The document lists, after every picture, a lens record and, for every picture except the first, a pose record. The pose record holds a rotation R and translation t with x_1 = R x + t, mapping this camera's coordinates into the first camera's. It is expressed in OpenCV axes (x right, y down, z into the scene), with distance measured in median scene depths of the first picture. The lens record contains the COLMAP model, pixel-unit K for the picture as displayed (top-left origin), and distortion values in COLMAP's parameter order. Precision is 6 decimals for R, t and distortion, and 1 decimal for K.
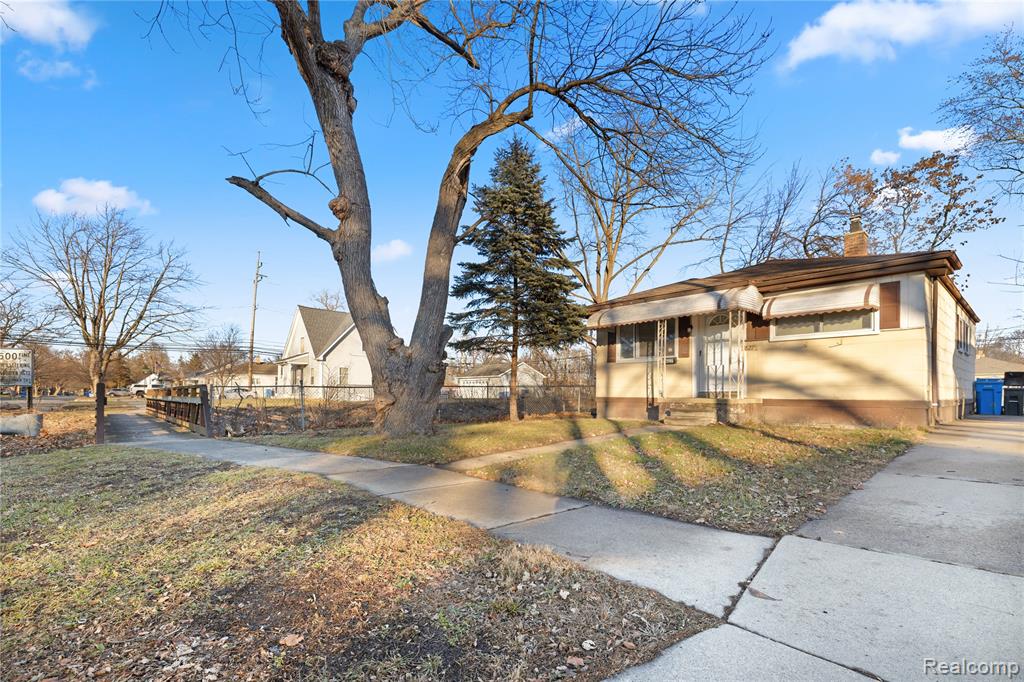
lens RADIAL K [[453.3, 0, 510.0], [0, 453.3, 394.4], [0, 0, 1]] dist [0.001167, 0.000084]
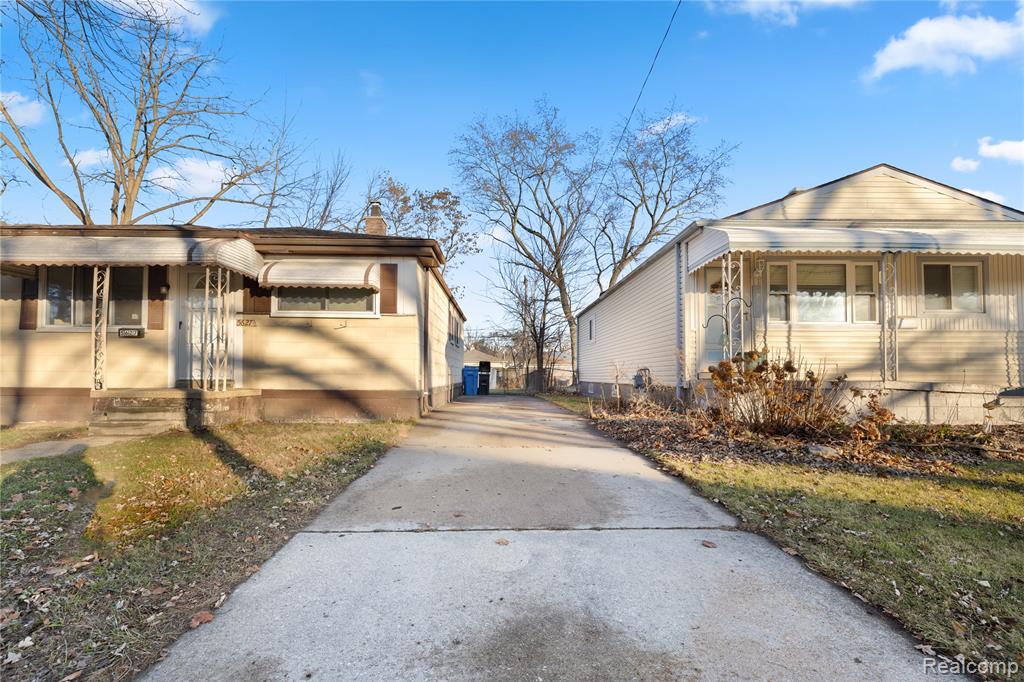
lens RADIAL K [[449.6, 0, 489.8], [0, 449.6, 366.0], [0, 0, 1]] dist [0.003522, 0.000299]
pose [[0.668128, 0.017394, 0.743843, 0.234247], [-0.003710, 0.999792, -0.020046, -0.015226], [-0.744037, 0.010634, 0.668053, 0.184633]]
